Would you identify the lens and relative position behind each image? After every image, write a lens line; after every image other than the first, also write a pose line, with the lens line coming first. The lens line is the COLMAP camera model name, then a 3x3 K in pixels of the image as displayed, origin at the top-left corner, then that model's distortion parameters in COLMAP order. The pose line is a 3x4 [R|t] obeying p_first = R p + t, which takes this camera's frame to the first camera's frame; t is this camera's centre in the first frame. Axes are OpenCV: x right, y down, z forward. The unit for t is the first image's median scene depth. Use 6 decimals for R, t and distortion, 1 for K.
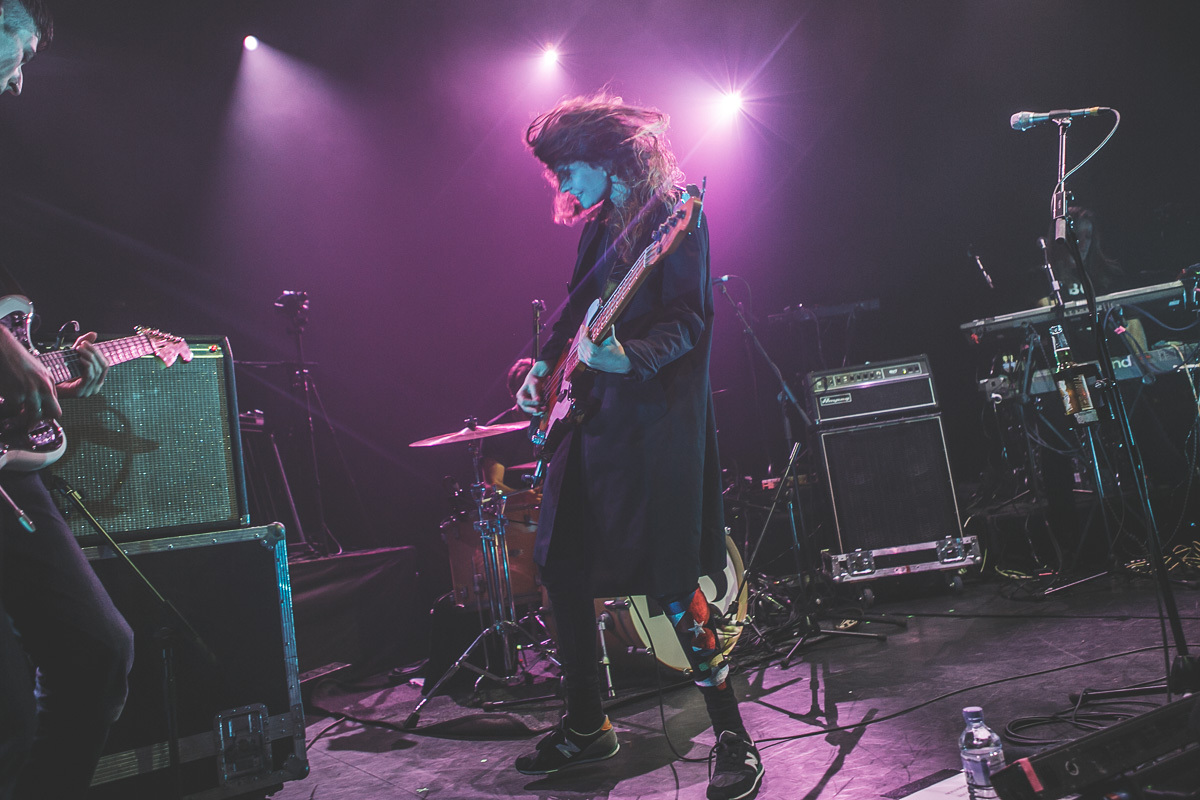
lens RADIAL K [[981.0, 0, 592.7], [0, 981.0, 330.3], [0, 0, 1]] dist [-0.116009, 0.120888]
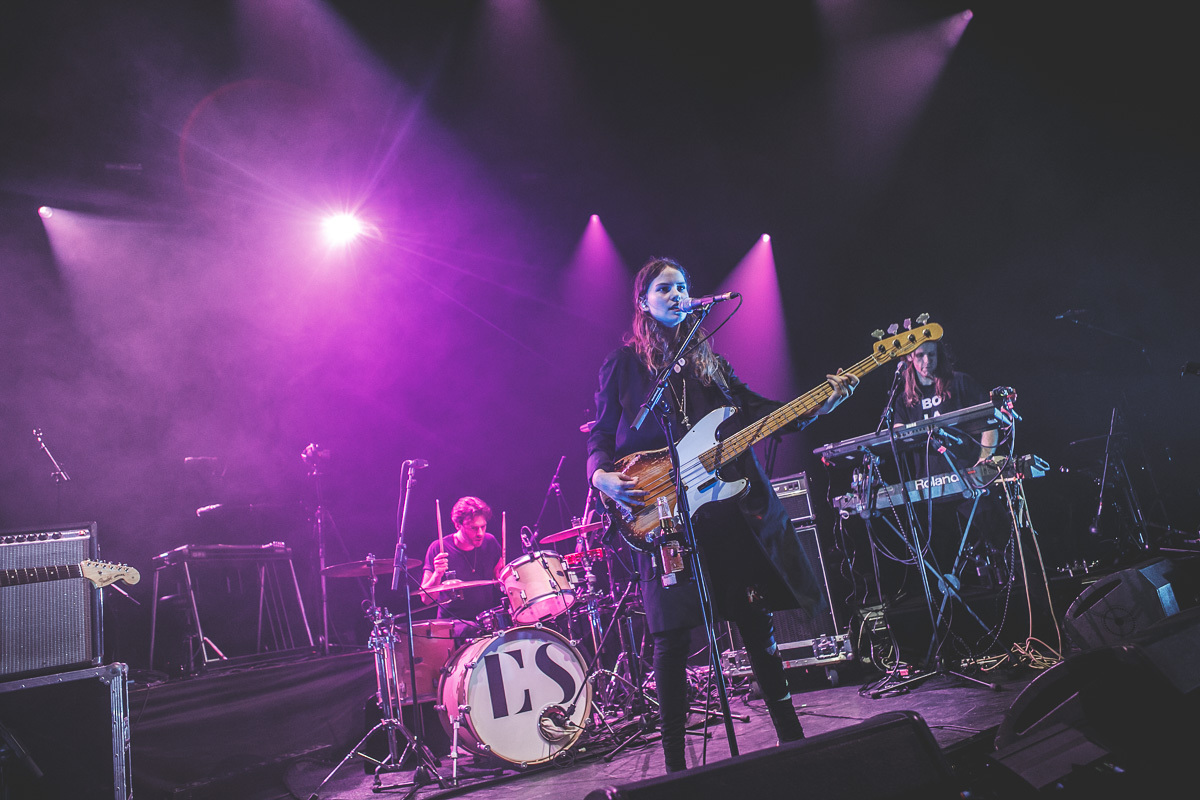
lens RADIAL K [[833.8, 0, 600.0], [0, 833.8, 400.0], [0, 0, 1]] dist [-0.106063, 0.089103]
pose [[0.982363, -0.068294, -0.174067, 0.349201], [0.063692, 0.997460, -0.031894, -0.054812], [0.175803, 0.020245, 0.984217, 0.000879]]
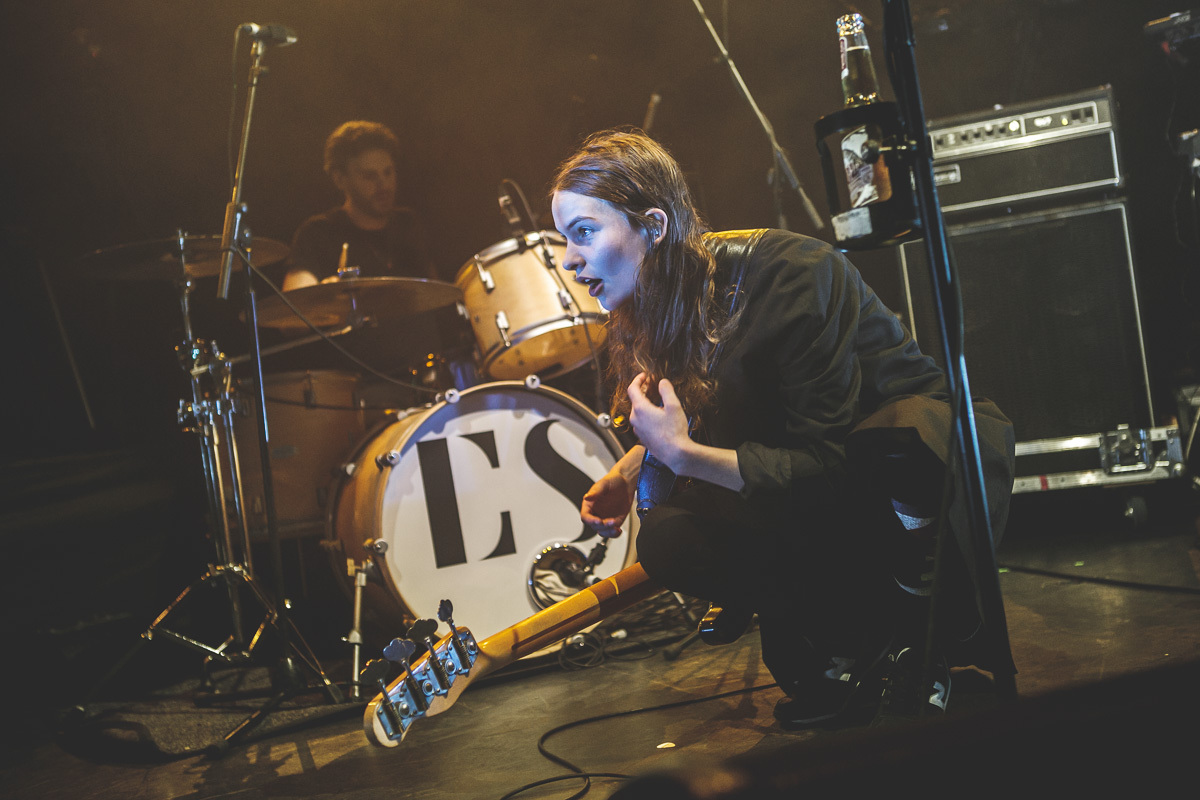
lens RADIAL K [[1479.4, 0, 600.0], [0, 1479.4, 400.0], [0, 0, 1]] dist [-0.021315, 0.038049]
pose [[0.974846, 0.001498, -0.222875, 0.311885], [0.046868, 0.976241, 0.211559, 0.010522], [0.217897, -0.216683, 0.951614, 0.170550]]
